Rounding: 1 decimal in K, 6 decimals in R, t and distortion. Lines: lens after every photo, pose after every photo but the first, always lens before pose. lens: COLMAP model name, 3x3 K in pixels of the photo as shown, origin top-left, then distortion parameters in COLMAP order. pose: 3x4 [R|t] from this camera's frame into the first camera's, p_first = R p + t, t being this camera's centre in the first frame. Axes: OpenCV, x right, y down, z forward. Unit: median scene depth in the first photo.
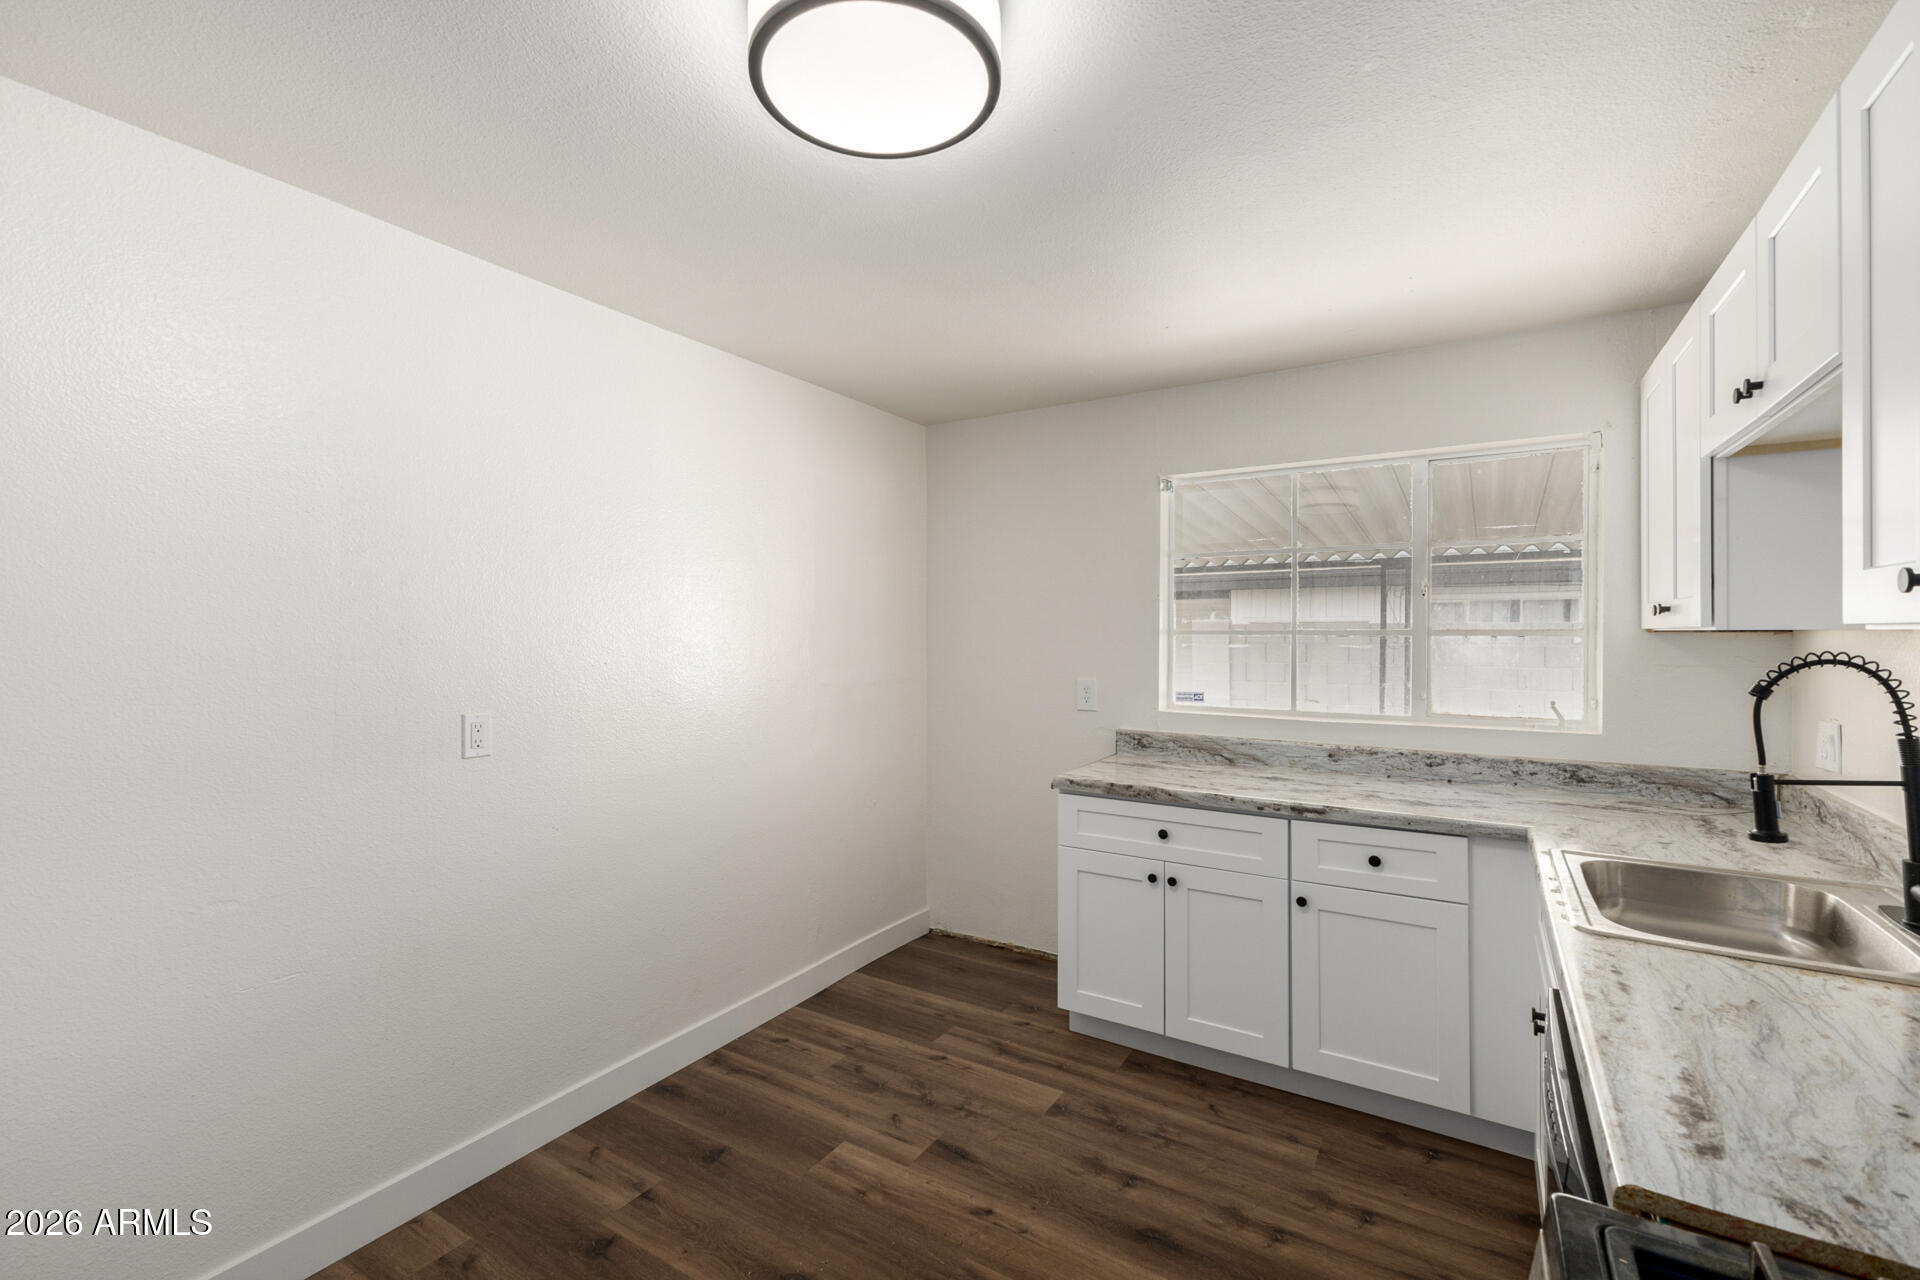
lens RADIAL K [[829.8, 0, 969.3], [0, 829.8, 635.0], [0, 0, 1]] dist [0.007844, -0.000756]
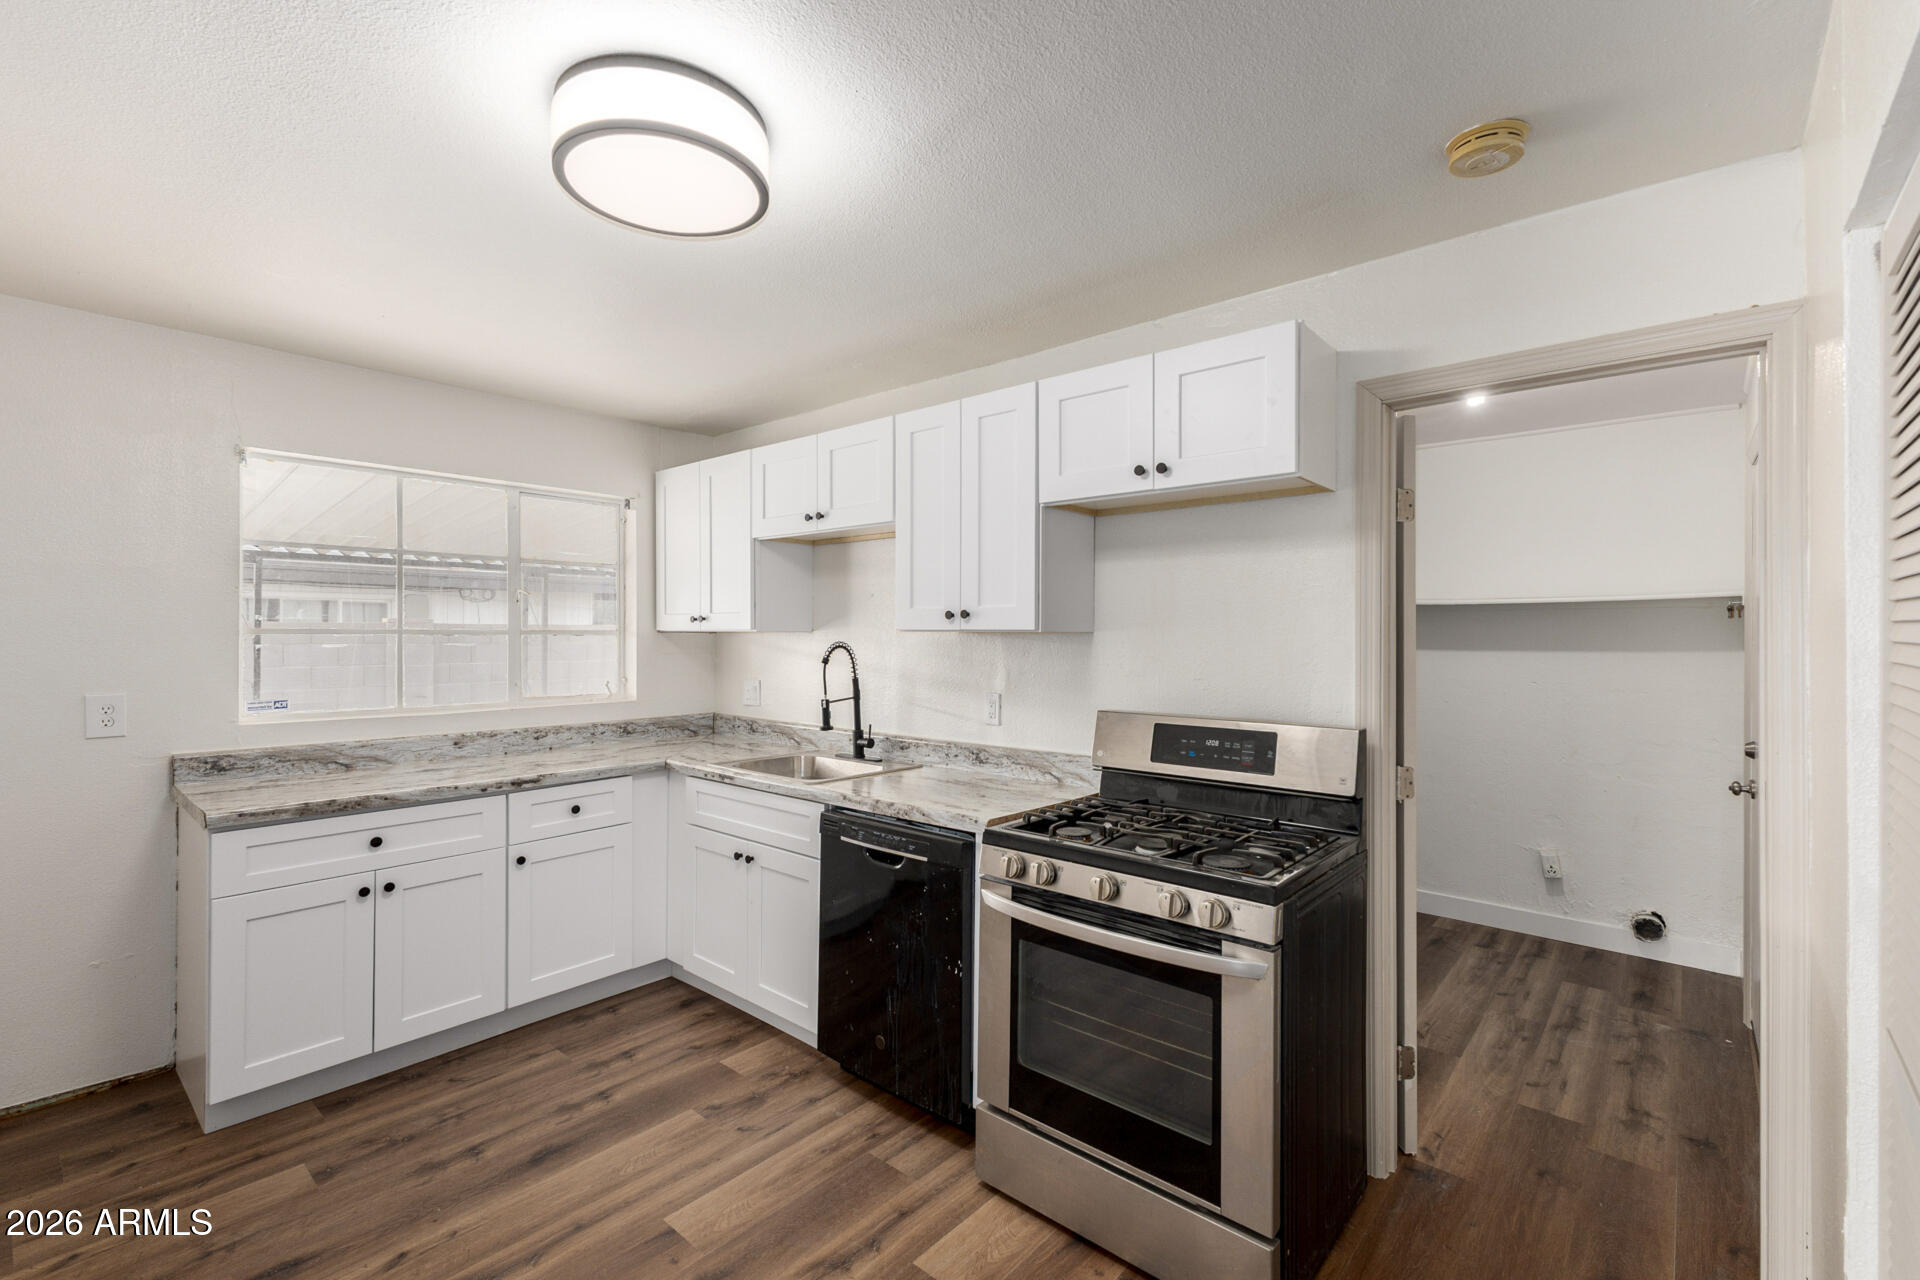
lens RADIAL K [[829.8, 0, 964.7], [0, 829.8, 638.7], [0, 0, 1]] dist [0.007844, -0.000756]
pose [[0.148828, -0.005009, 0.988850, -0.644896], [0.000373, 0.999987, 0.005009, 0.000791], [-0.988863, -0.000377, 0.148828, 0.195059]]
